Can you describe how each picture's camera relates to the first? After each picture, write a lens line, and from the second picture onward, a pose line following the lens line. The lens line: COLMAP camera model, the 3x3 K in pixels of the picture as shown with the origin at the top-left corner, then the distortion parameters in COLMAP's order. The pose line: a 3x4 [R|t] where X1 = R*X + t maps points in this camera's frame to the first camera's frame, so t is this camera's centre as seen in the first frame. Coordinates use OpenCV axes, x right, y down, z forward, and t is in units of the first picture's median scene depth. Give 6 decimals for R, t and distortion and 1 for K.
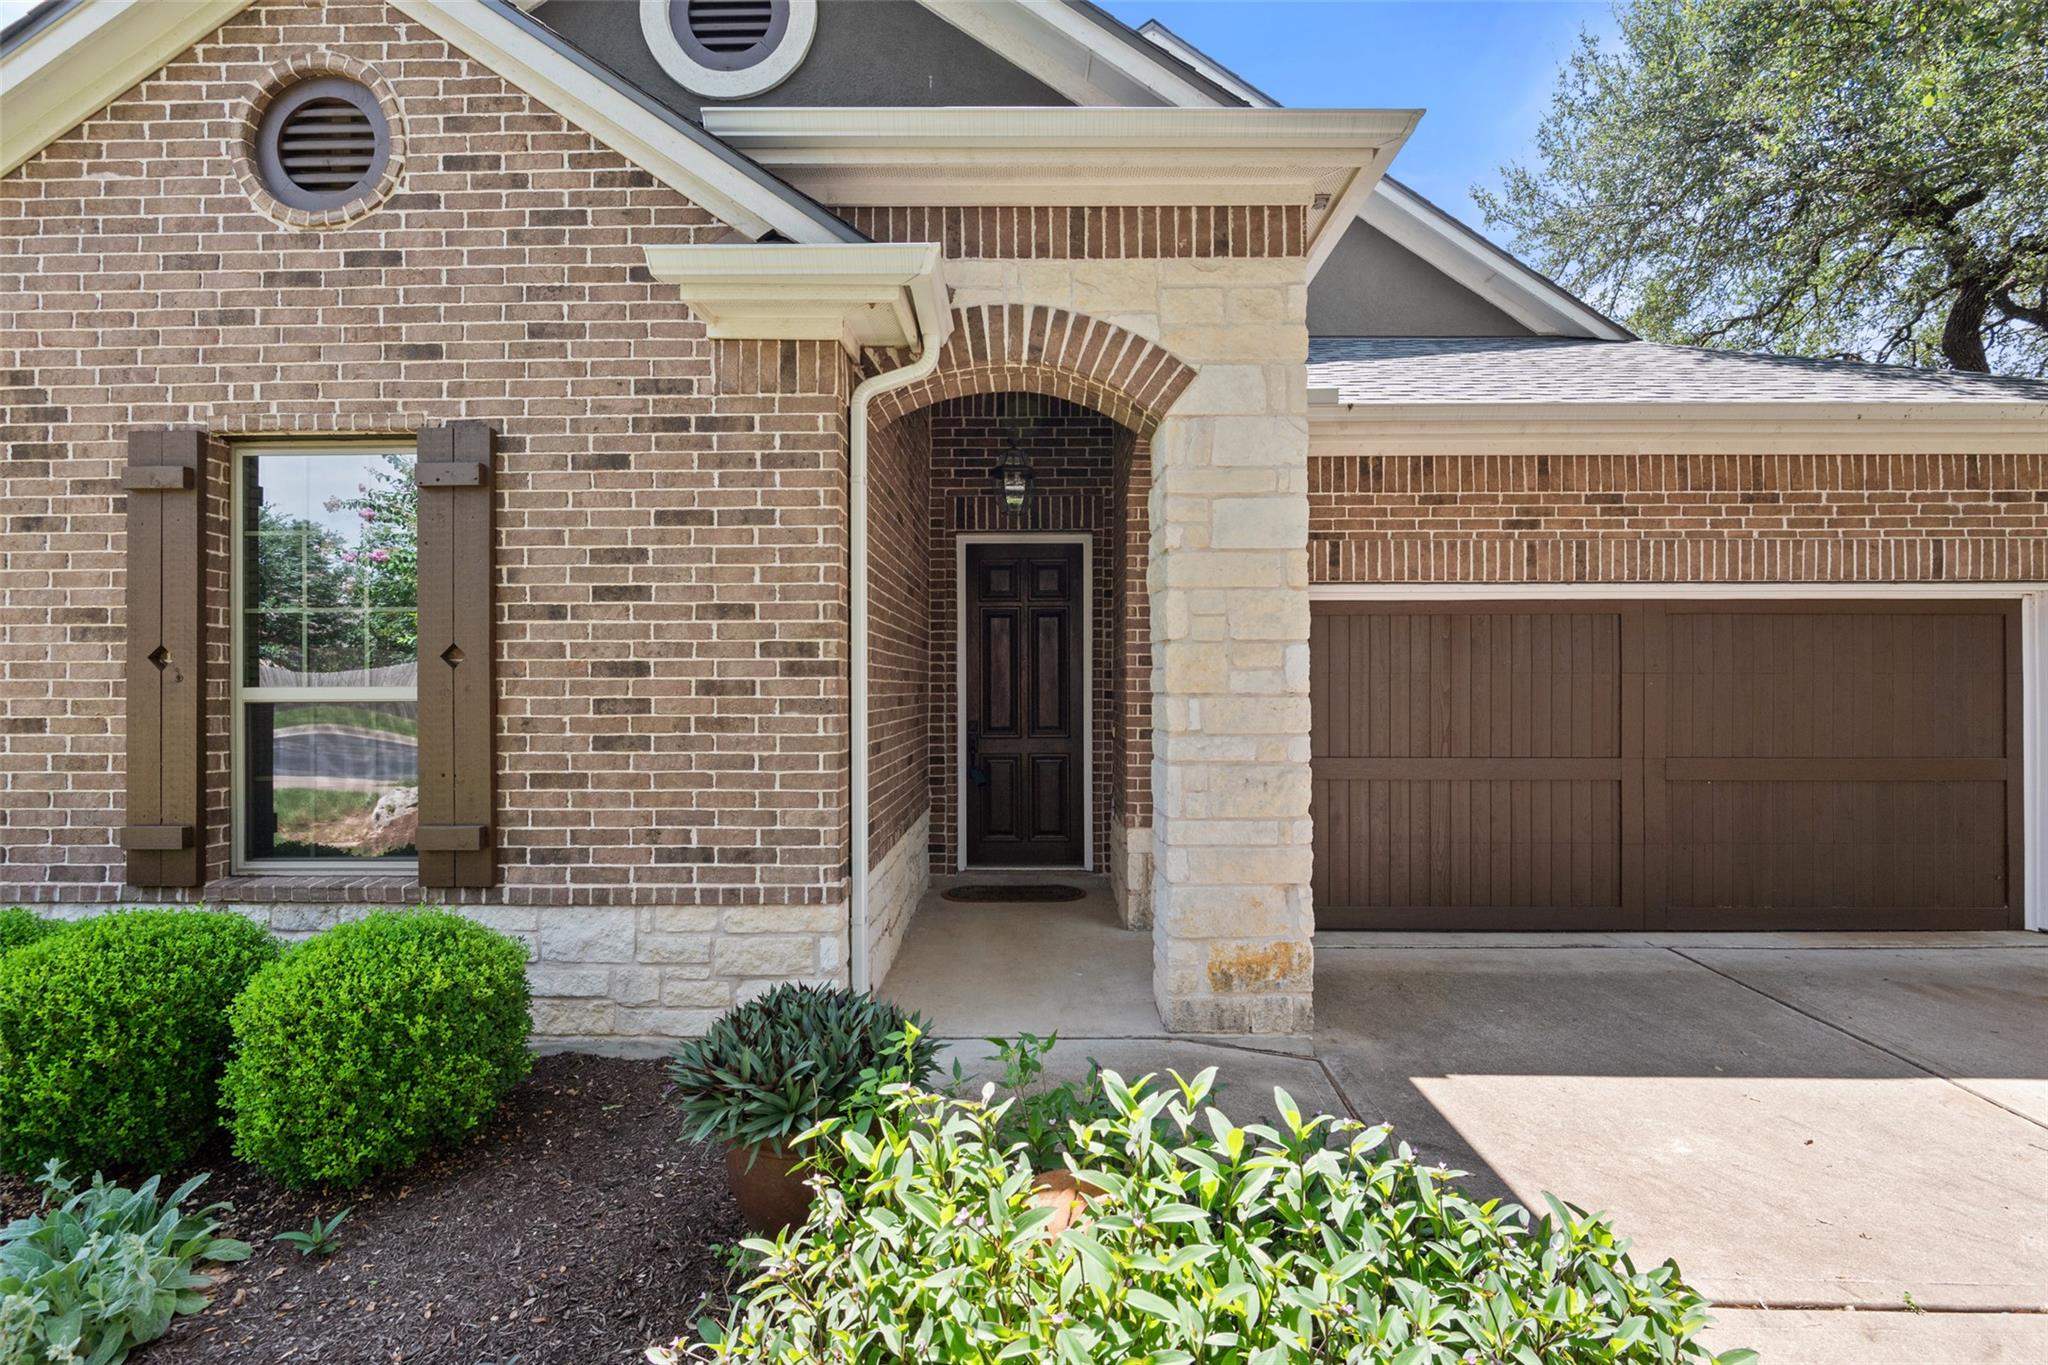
lens RADIAL K [[946.3, 0, 1024.0], [0, 946.3, 682.5], [0, 0, 1]] dist [0.003990, -0.008401]
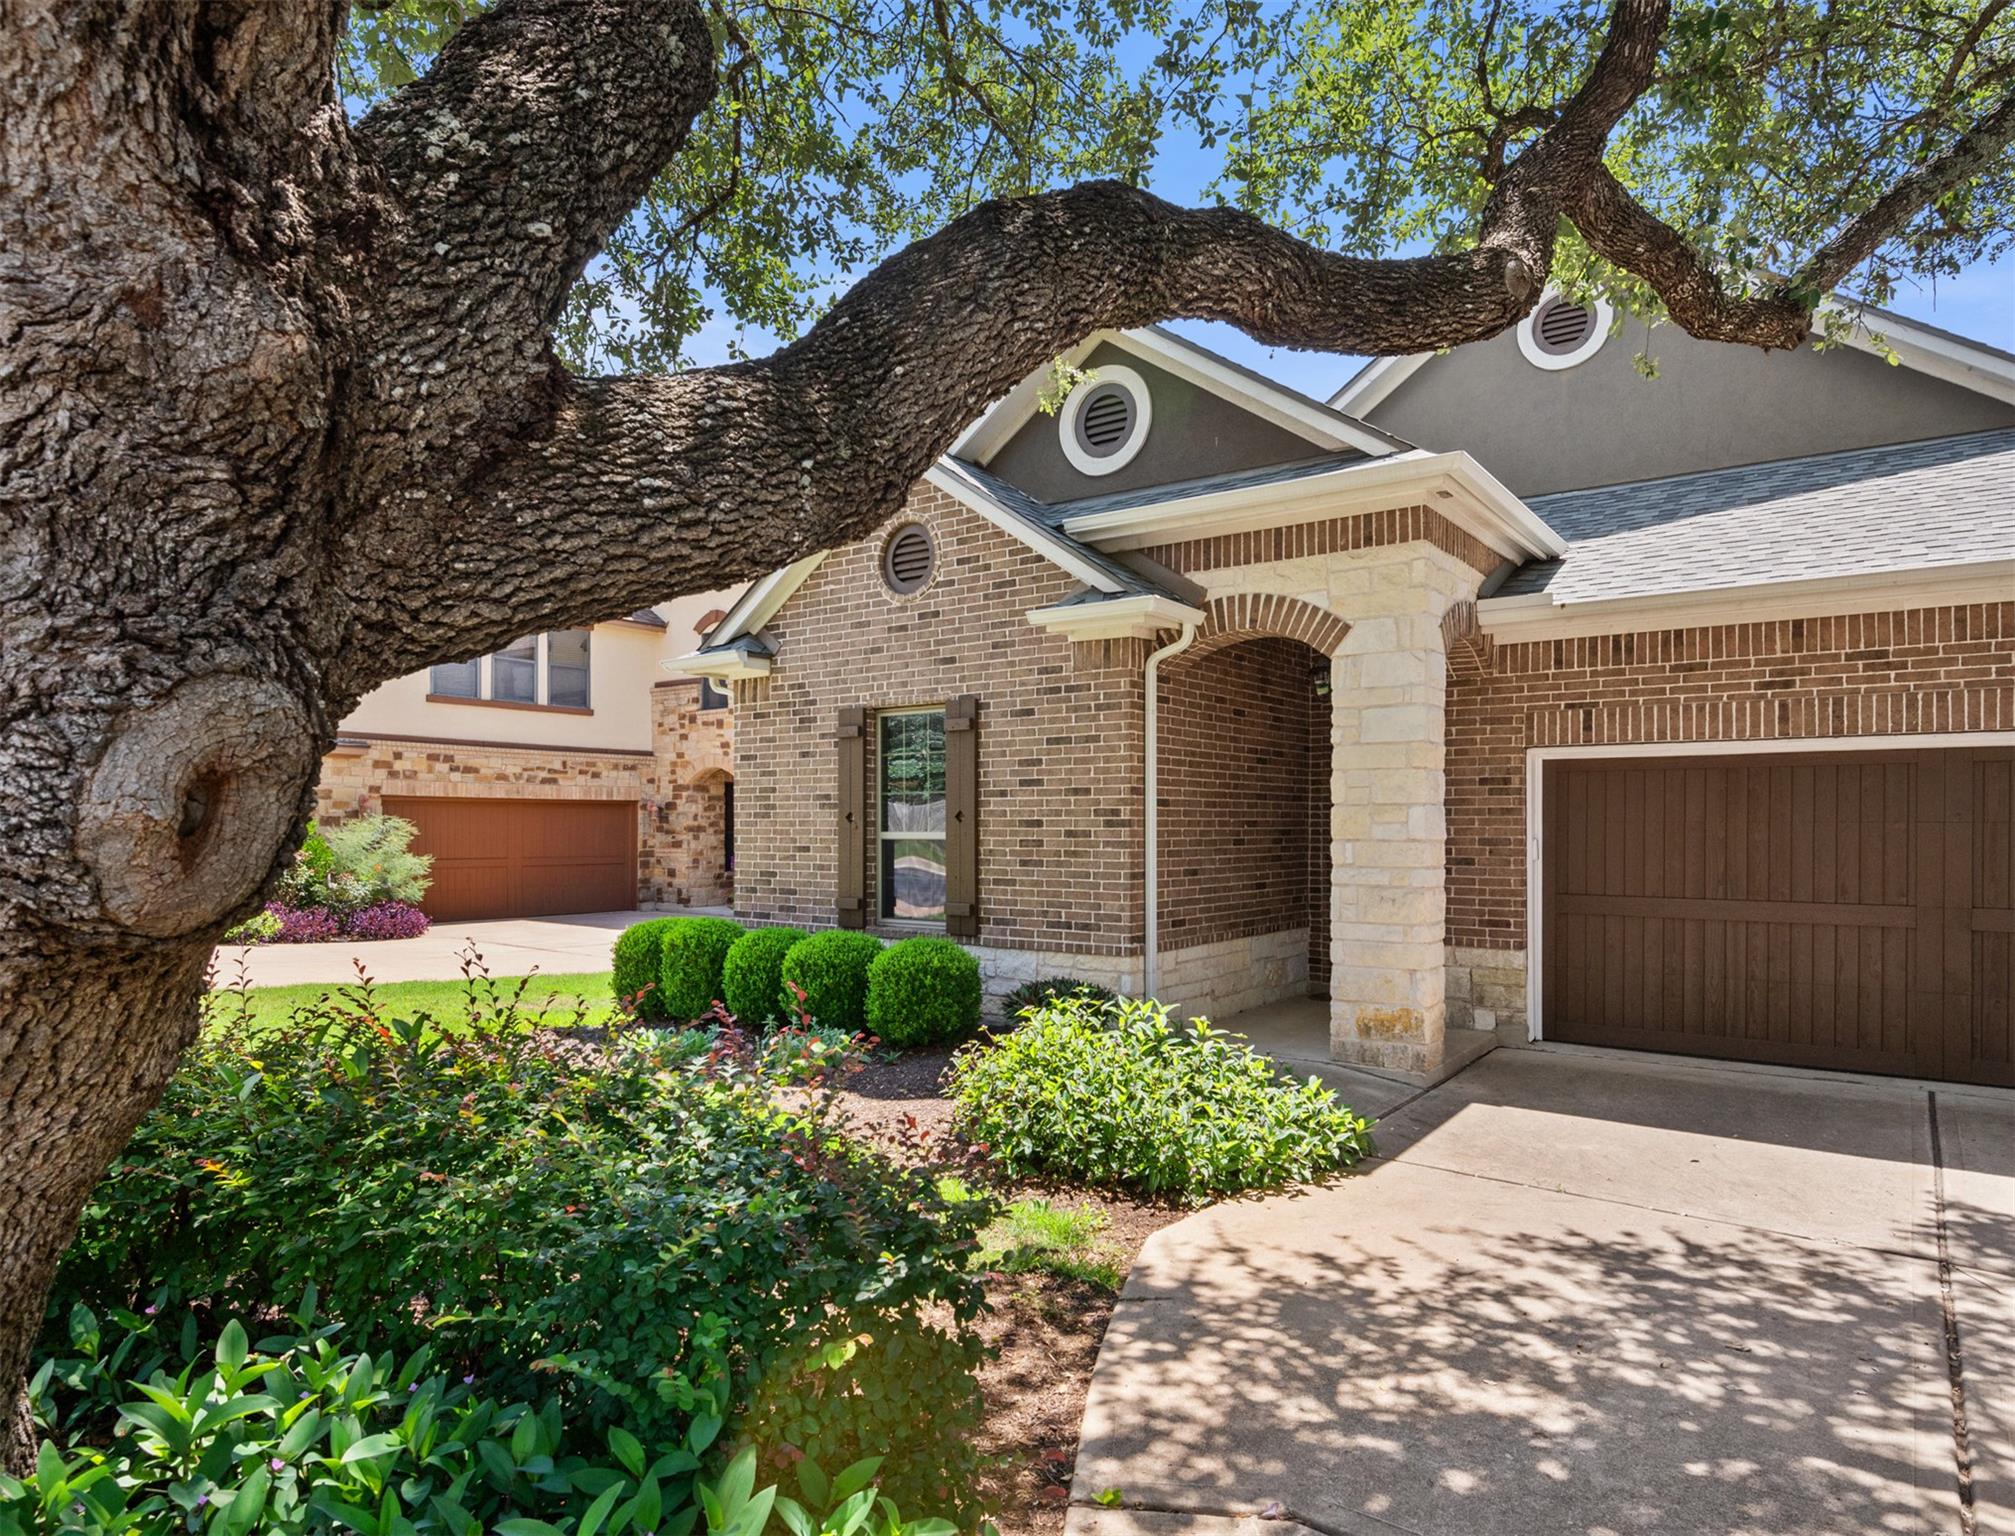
lens RADIAL K [[1185.5, 0, 1008.6], [0, 1185.5, 809.3], [0, 0, 1]] dist [-0.000995, -0.000363]
pose [[0.805791, -0.006002, -0.592170, 0.858568], [0.002530, 0.999974, -0.006692, -0.024723], [0.592195, 0.003894, 0.805785, -0.844716]]
